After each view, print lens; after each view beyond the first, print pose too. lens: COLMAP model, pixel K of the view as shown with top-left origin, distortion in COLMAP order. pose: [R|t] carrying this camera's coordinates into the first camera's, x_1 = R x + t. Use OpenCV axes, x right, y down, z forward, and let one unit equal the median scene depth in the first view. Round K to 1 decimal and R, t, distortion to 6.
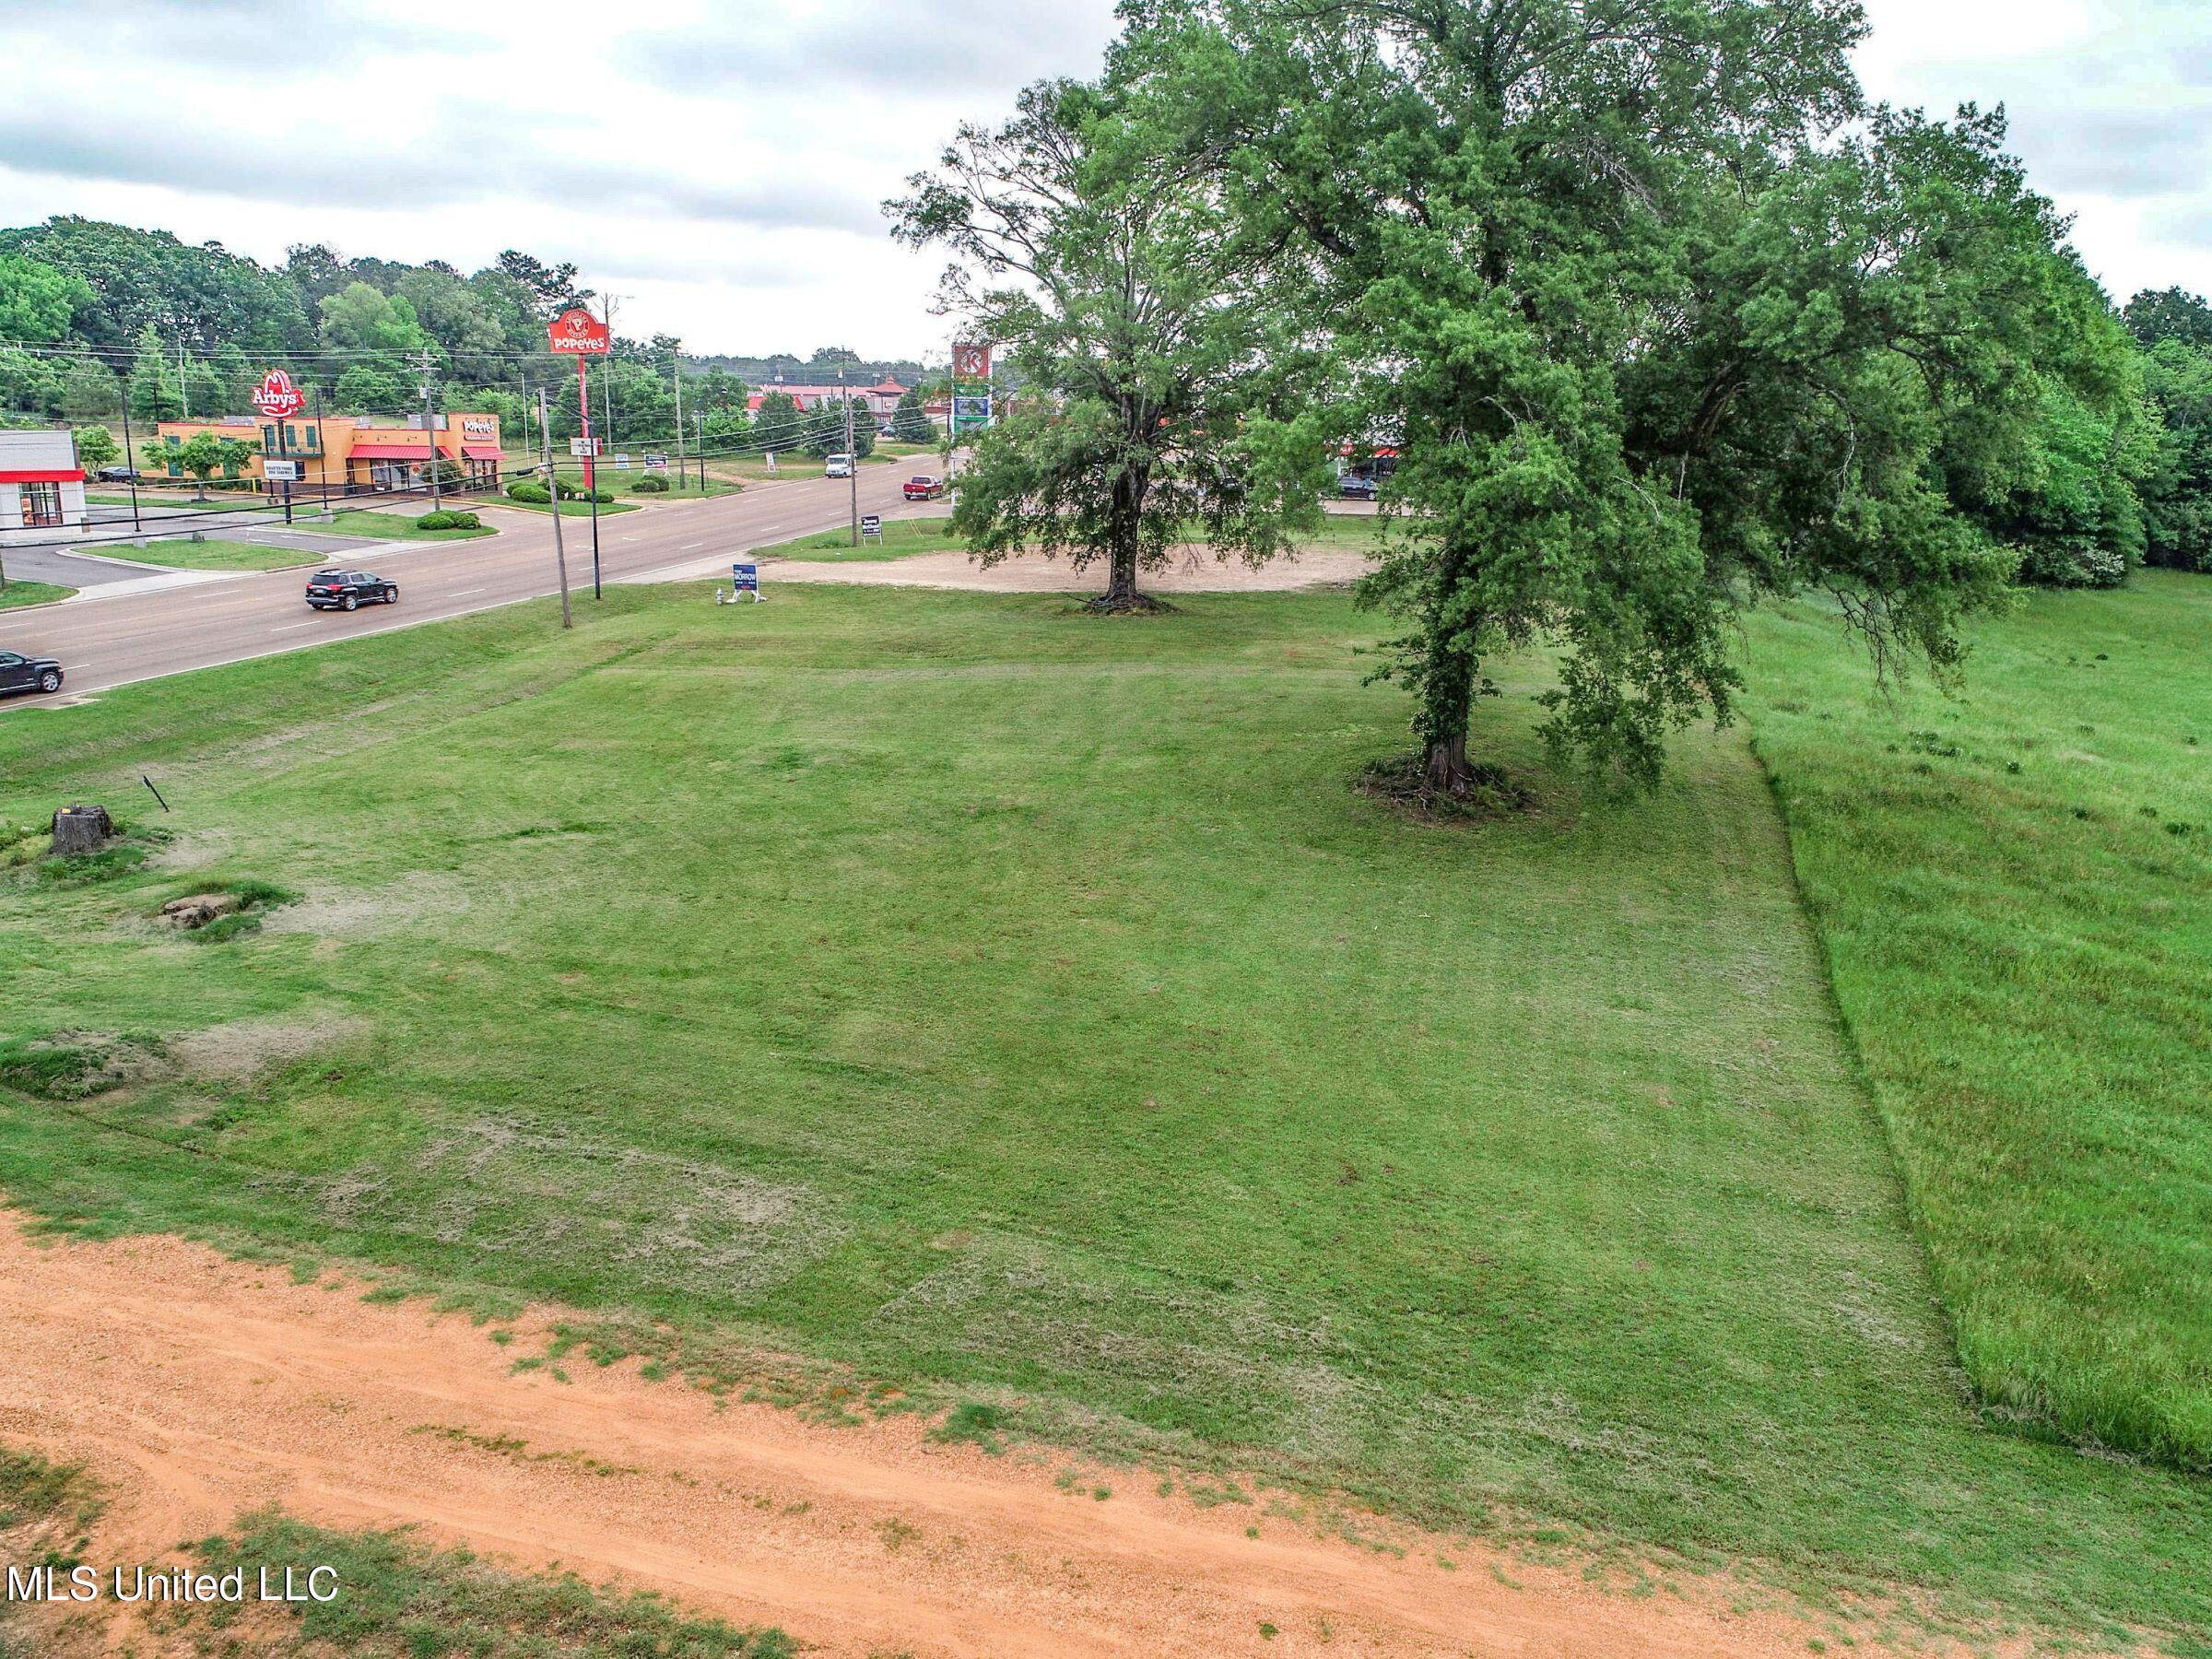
lens RADIAL K [[1639.6, 0, 1106.0], [0, 1639.6, 829.5], [0, 0, 1]] dist [-0.002953, 0.000124]
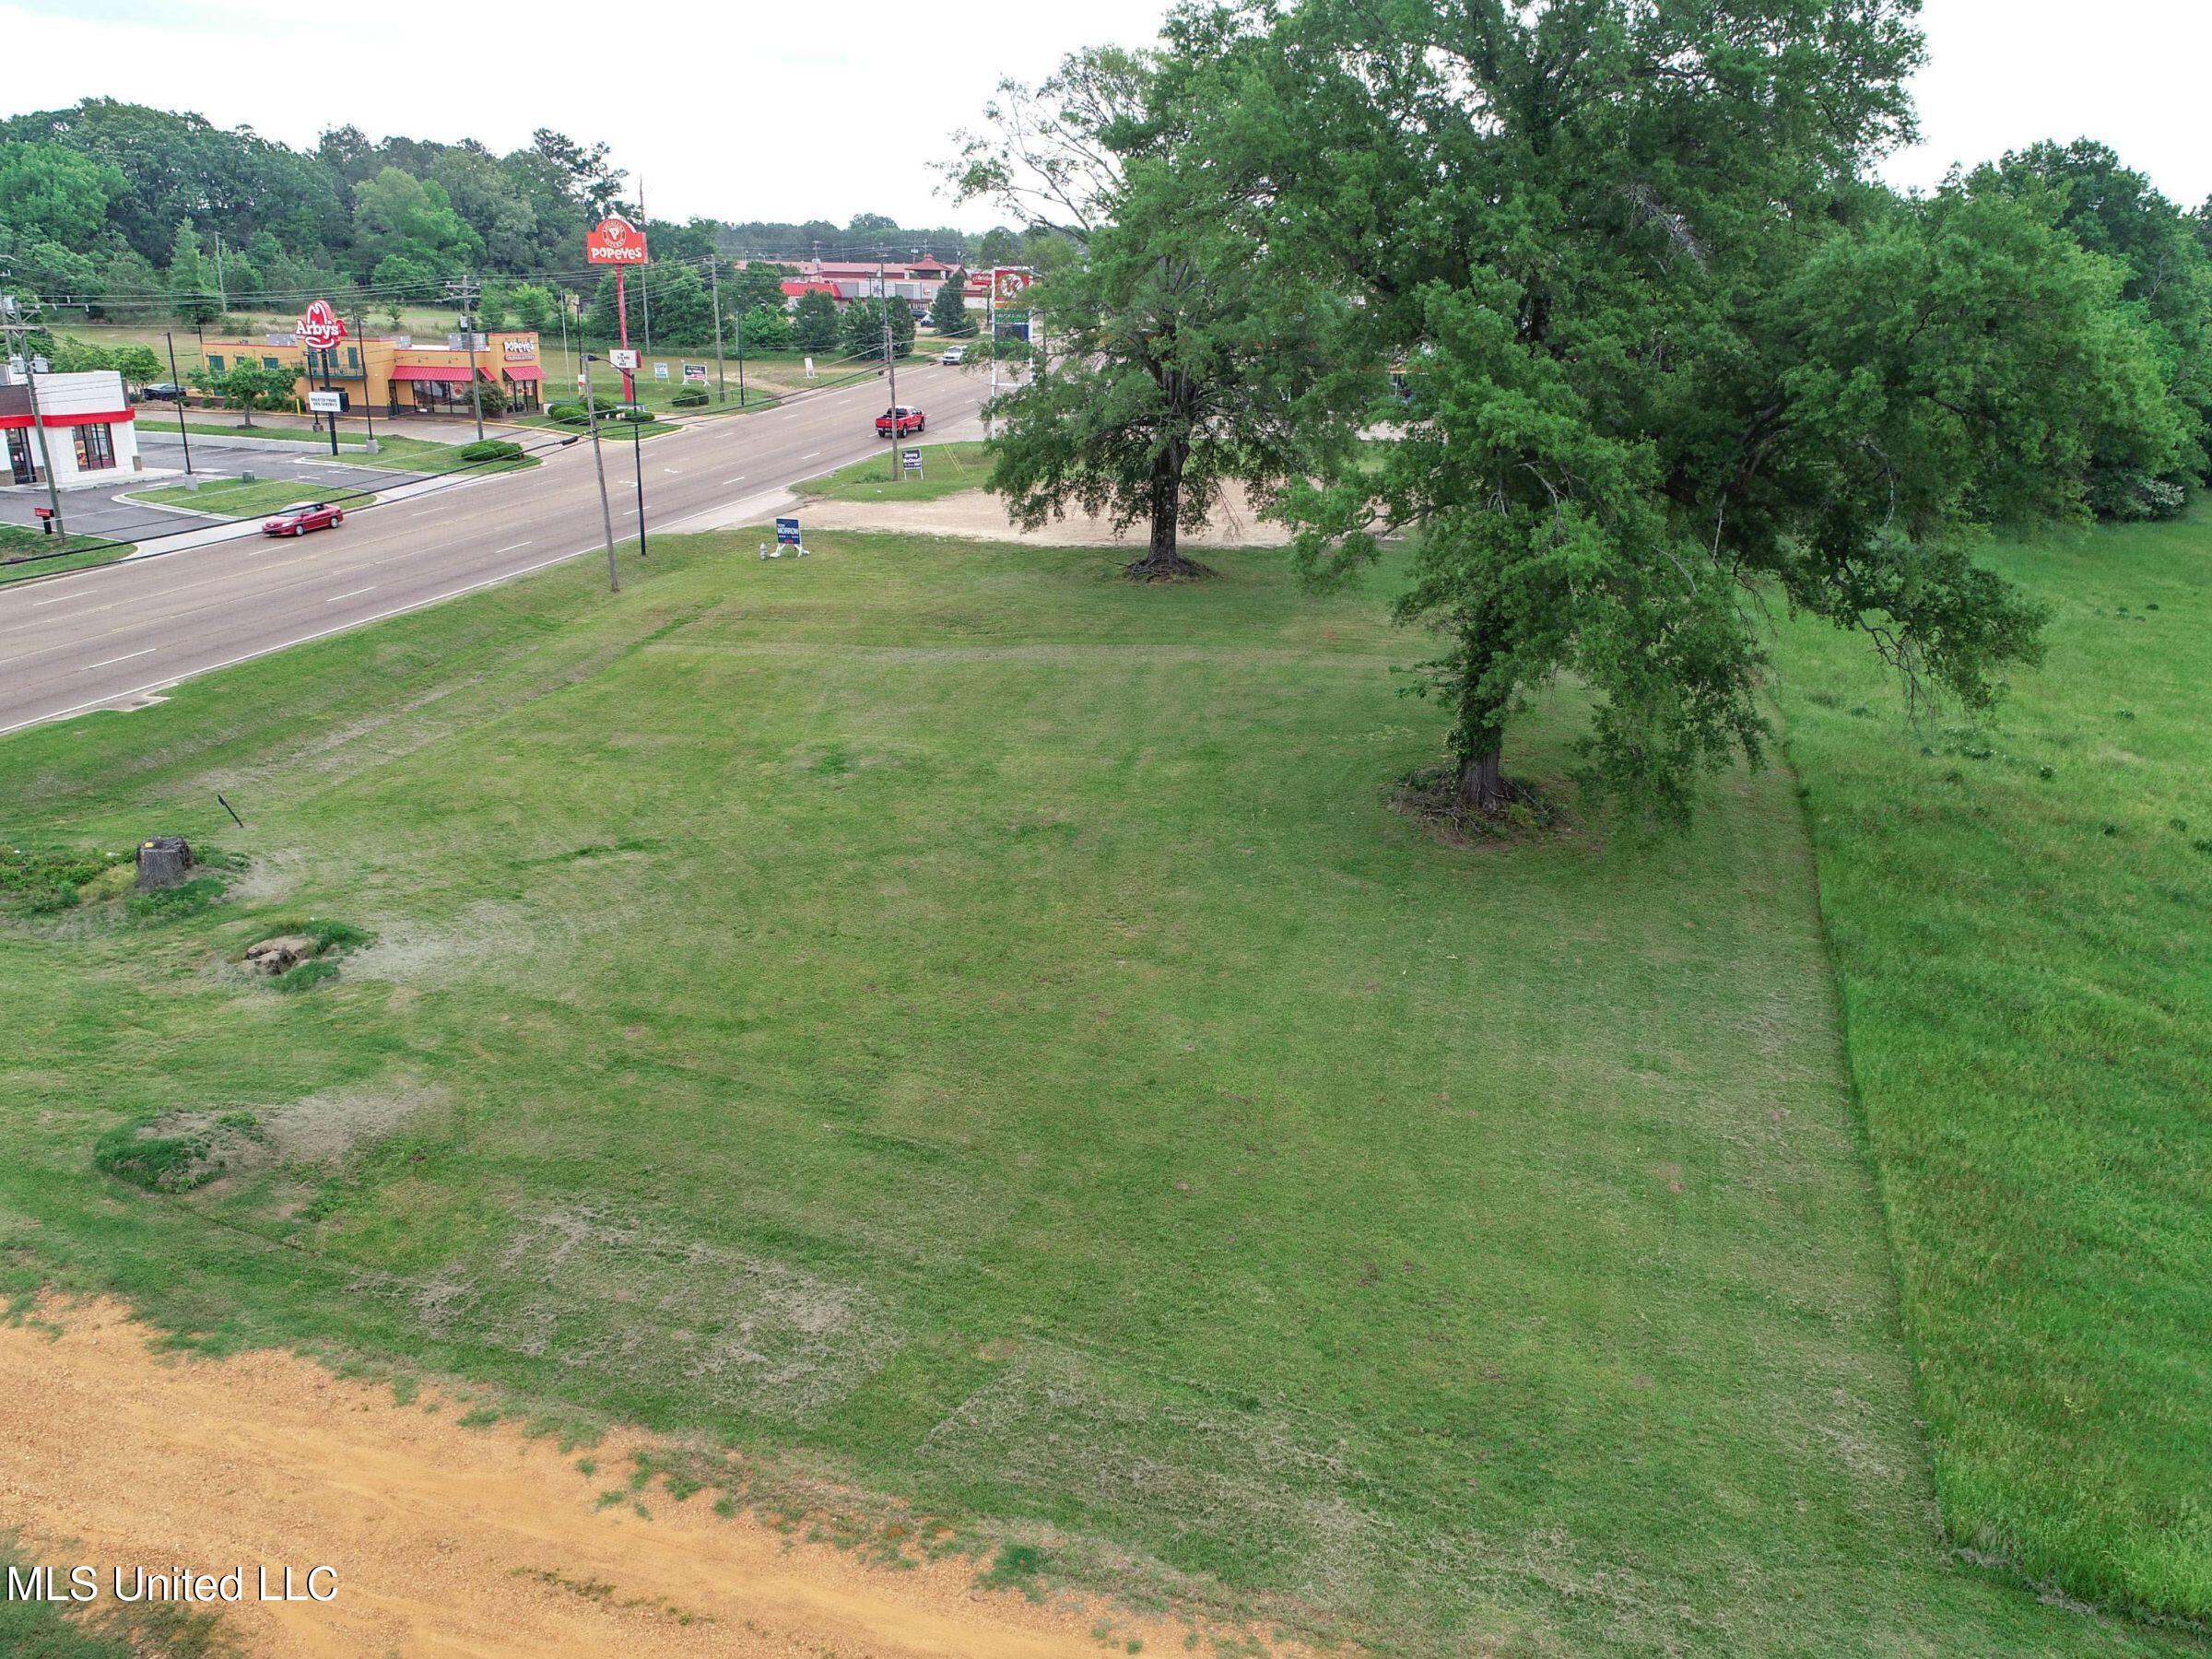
lens RADIAL K [[1632.1, 0, 1105.2], [0, 1632.1, 846.3], [0, 0, 1]] dist [-0.004239, 0.001025]
pose [[0.999681, 0.007286, -0.024188, 0.000415], [-0.005080, 0.995925, 0.090043, -0.123526], [0.024746, -0.089891, 0.995644, -0.023697]]
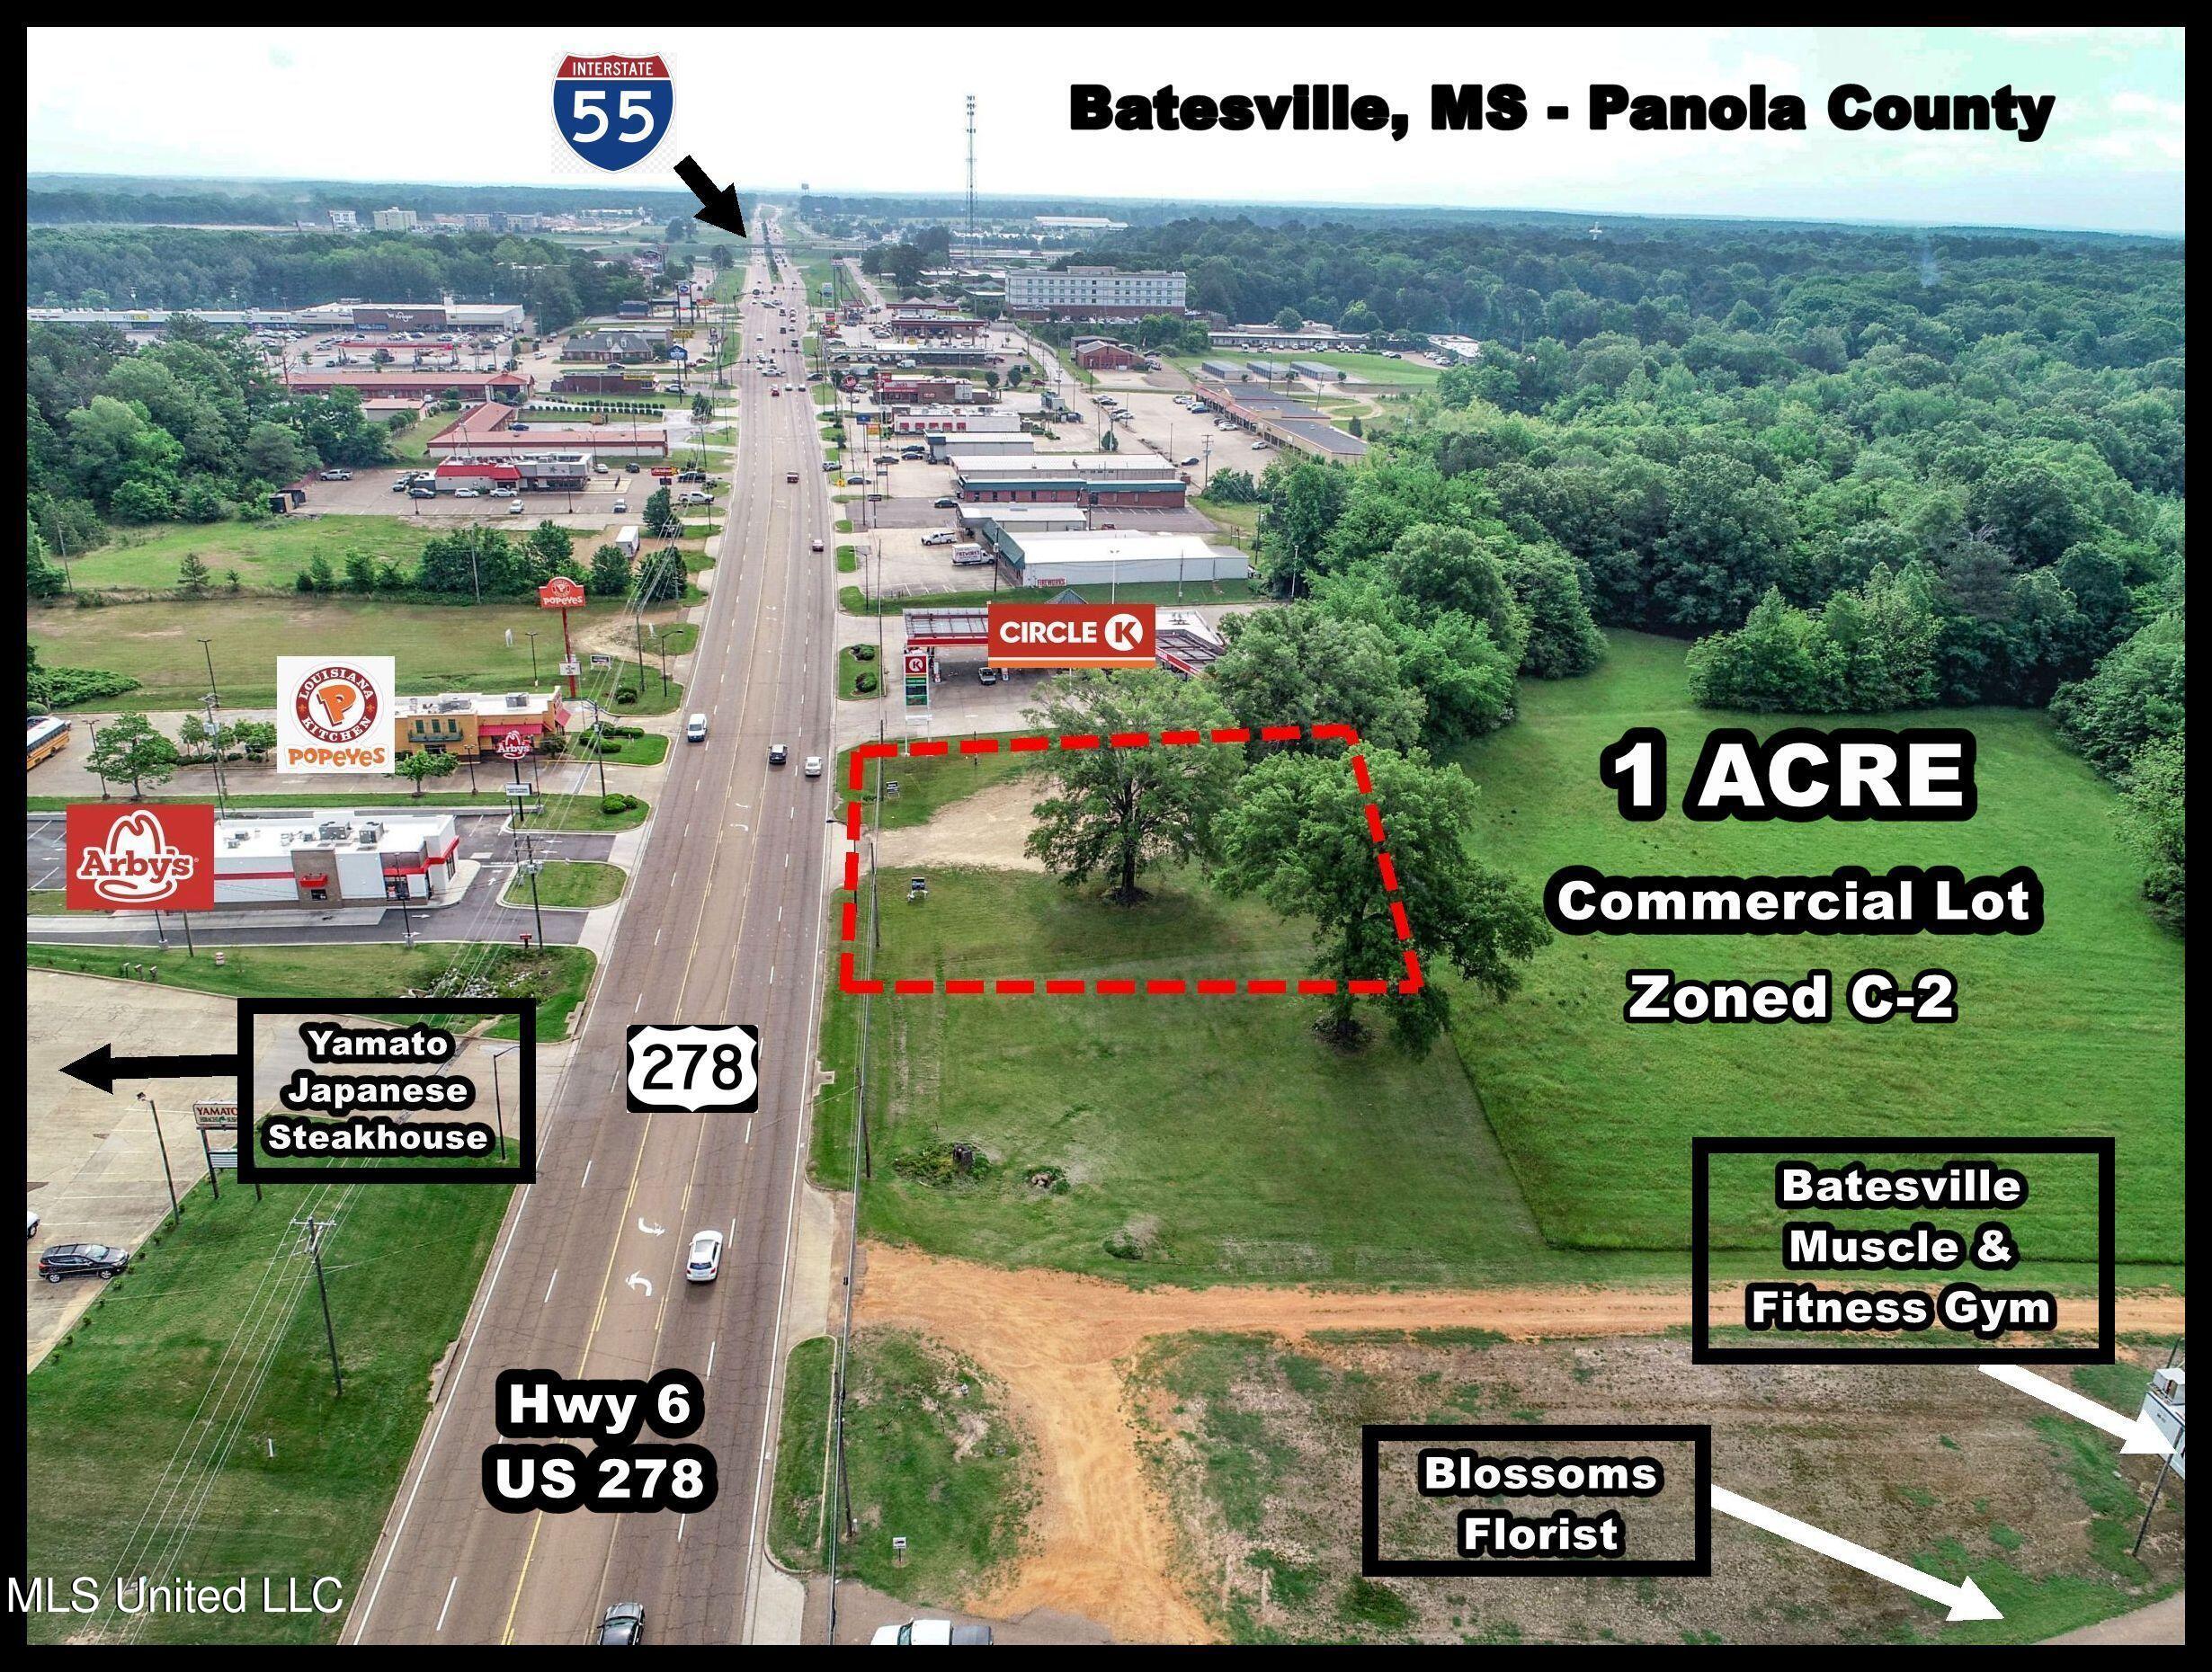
lens RADIAL K [[1573.9, 0, 1100.4], [0, 1573.9, 841.6], [0, 0, 1]] dist [0.002918, 0.002415]
pose [[0.942629, -0.123264, 0.310252, -1.392325], [0.076389, 0.984322, 0.158982, -1.143076], [-0.324984, -0.126161, 0.937266, -1.933878]]
